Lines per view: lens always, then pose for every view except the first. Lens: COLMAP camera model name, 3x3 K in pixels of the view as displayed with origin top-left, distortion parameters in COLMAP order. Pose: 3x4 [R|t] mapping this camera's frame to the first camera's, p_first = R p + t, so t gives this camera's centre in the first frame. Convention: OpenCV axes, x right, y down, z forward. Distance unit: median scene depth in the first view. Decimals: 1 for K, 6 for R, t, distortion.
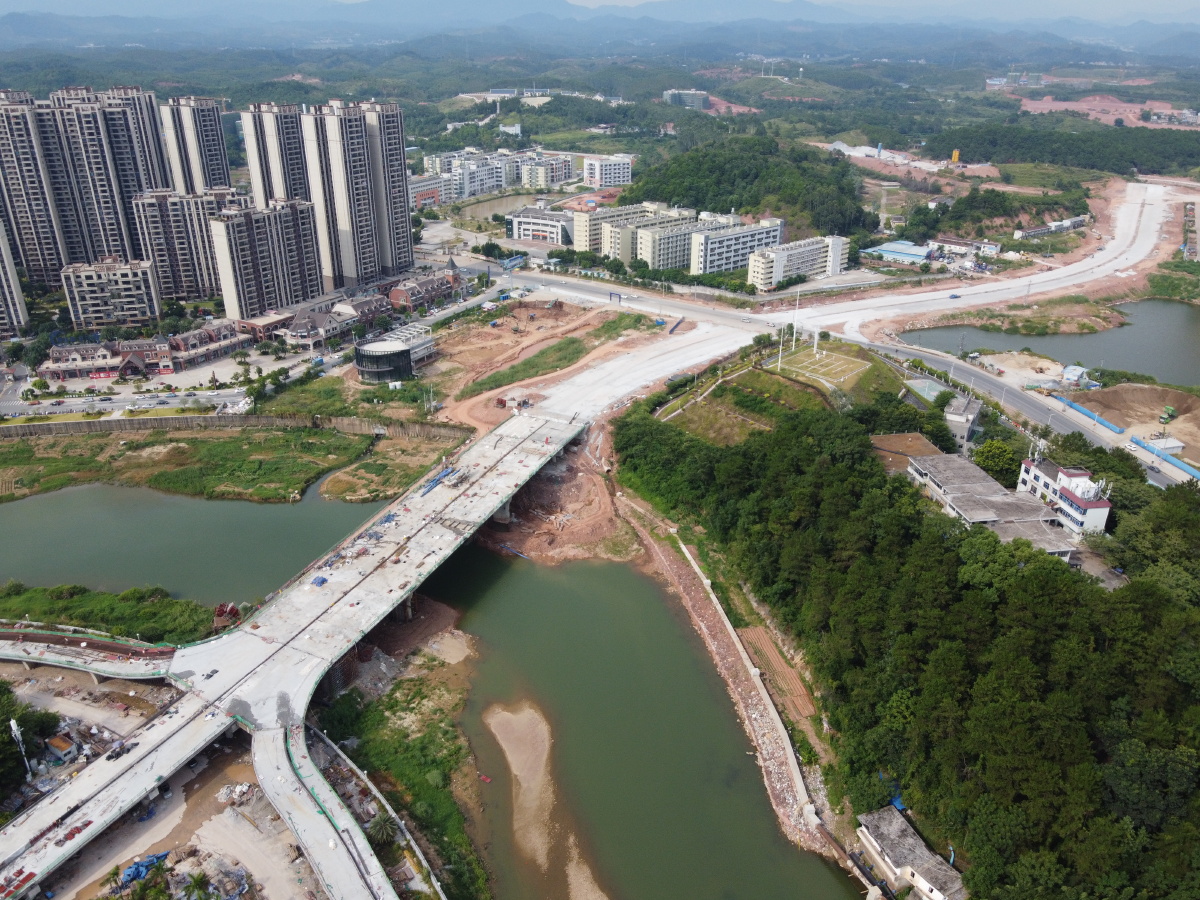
lens RADIAL K [[911.8, 0, 600.0], [0, 911.8, 450.0], [0, 0, 1]] dist [0.008619, 0.005082]
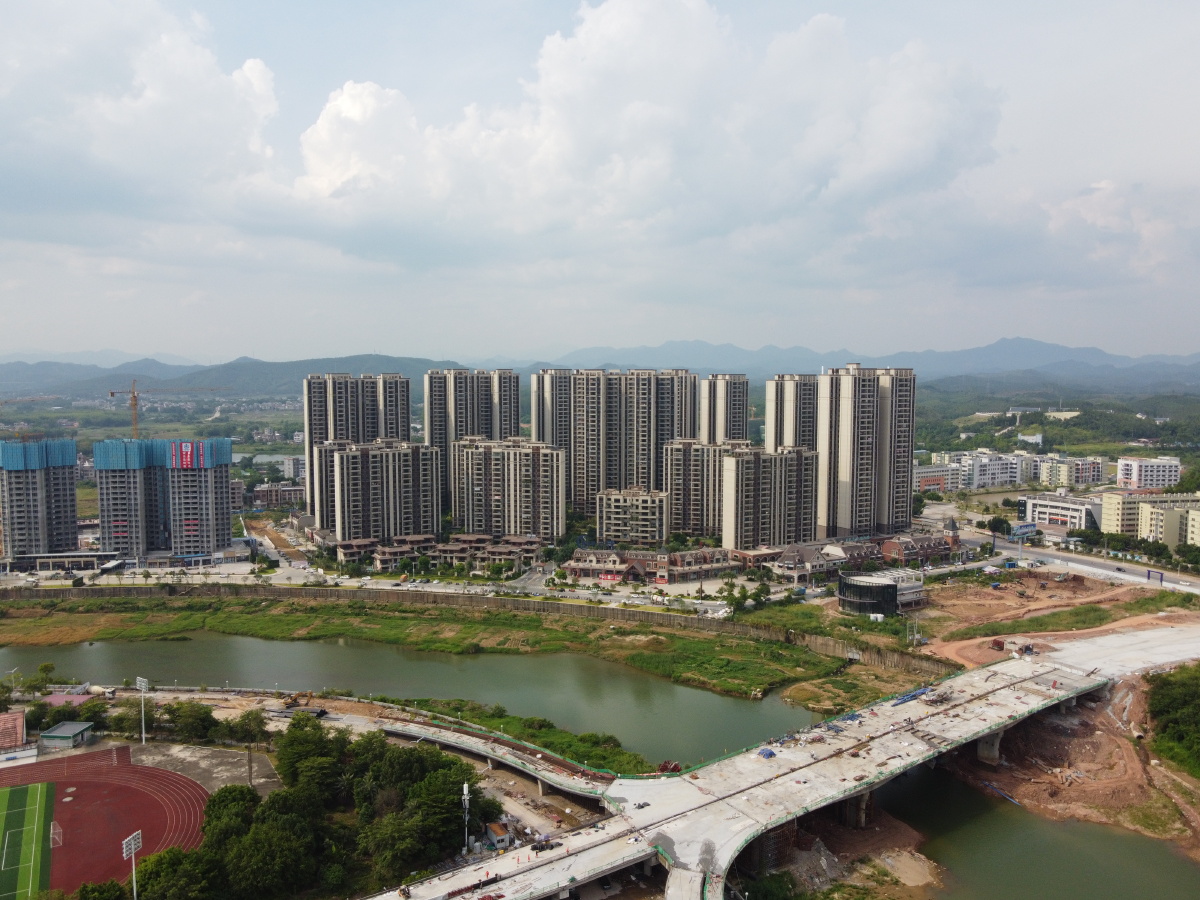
lens RADIAL K [[911.8, 0, 600.0], [0, 911.8, 450.0], [0, 0, 1]] dist [0.008619, 0.005082]
pose [[0.861016, 0.037467, -0.507195, -0.000043], [-0.211867, 0.933050, -0.290741, 0.102454], [0.462345, 0.357791, 0.811309, 0.046831]]
